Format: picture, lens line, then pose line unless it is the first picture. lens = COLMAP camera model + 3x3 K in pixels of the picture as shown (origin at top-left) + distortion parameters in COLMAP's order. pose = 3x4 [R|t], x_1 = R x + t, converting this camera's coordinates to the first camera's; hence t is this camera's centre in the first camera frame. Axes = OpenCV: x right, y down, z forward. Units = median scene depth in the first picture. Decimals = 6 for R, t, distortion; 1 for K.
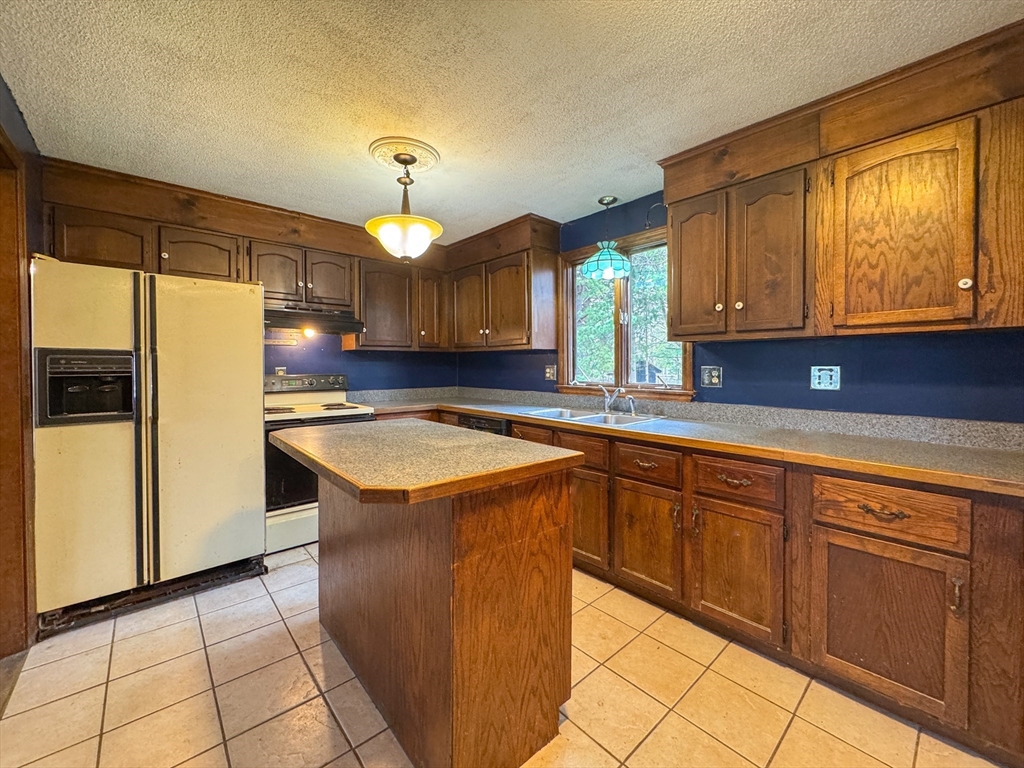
lens RADIAL K [[412.7, 0, 515.6], [0, 412.7, 369.9], [0, 0, 1]] dist [-0.000700, -0.000081]
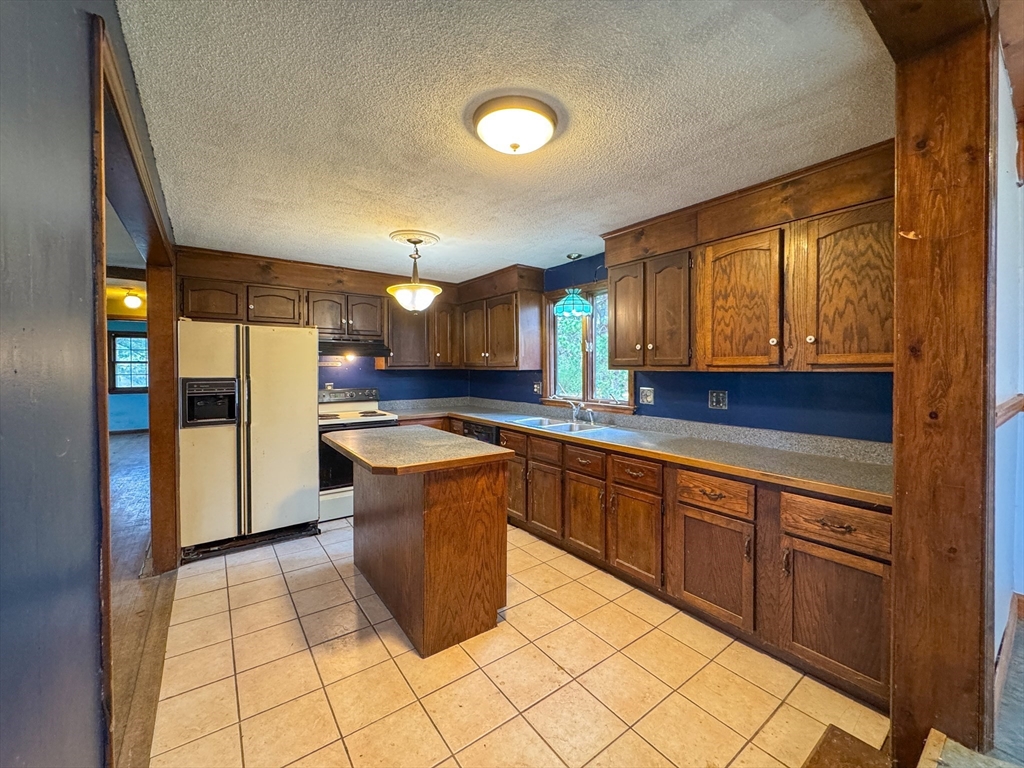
lens RADIAL K [[406.8, 0, 511.8], [0, 406.8, 373.1], [0, 0, 1]] dist [0.000826, 0.000049]
pose [[0.995759, 0.002419, -0.091964, 0.193008], [-0.002357, 0.999997, 0.000784, -0.063067], [0.091965, -0.000564, 0.995762, -0.356105]]
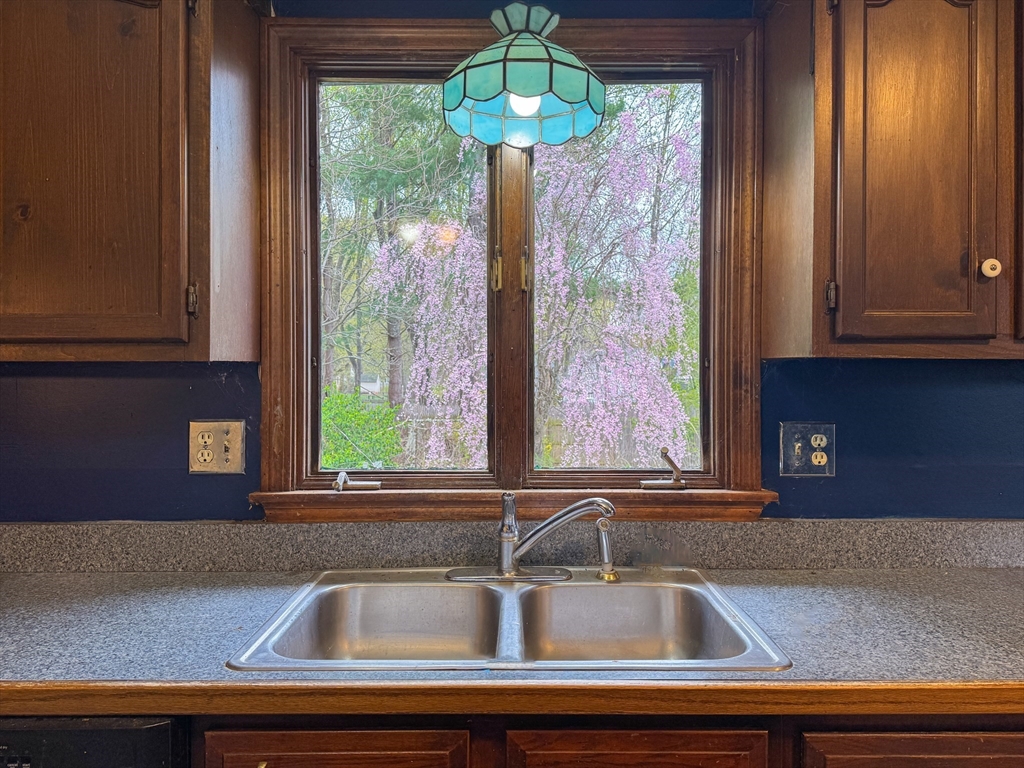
lens RADIAL K [[743.5, 0, 534.6], [0, 743.5, 383.5], [0, 0, 1]] dist [0.000462, -0.000290]
pose [[0.651142, -0.007443, 0.758919, -0.239407], [0.008922, 0.999958, 0.002152, -0.054547], [-0.758903, 0.005370, 0.651181, 0.844971]]
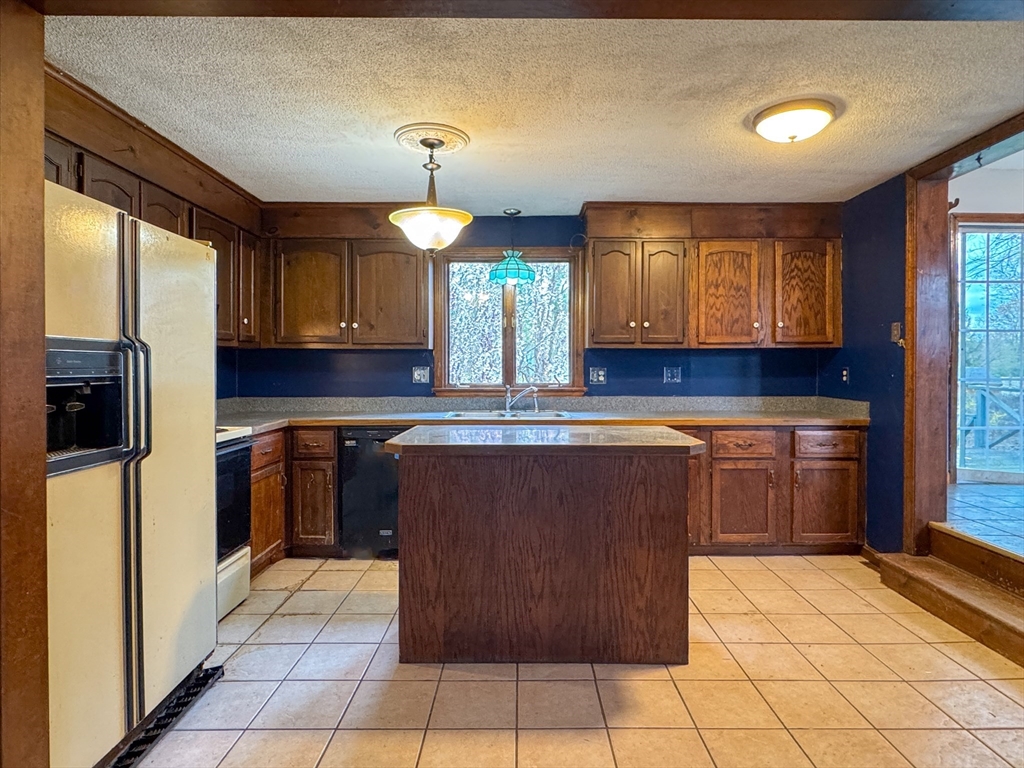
lens RADIAL K [[562.2, 0, 515.5], [0, 562.2, 367.4], [0, 0, 1]] dist [-0.001081, -0.000293]
pose [[0.677742, -0.001028, 0.735299, -1.095965], [0.008504, 0.999943, -0.006441, 0.000167], [-0.735250, 0.010619, 0.677712, 0.020214]]
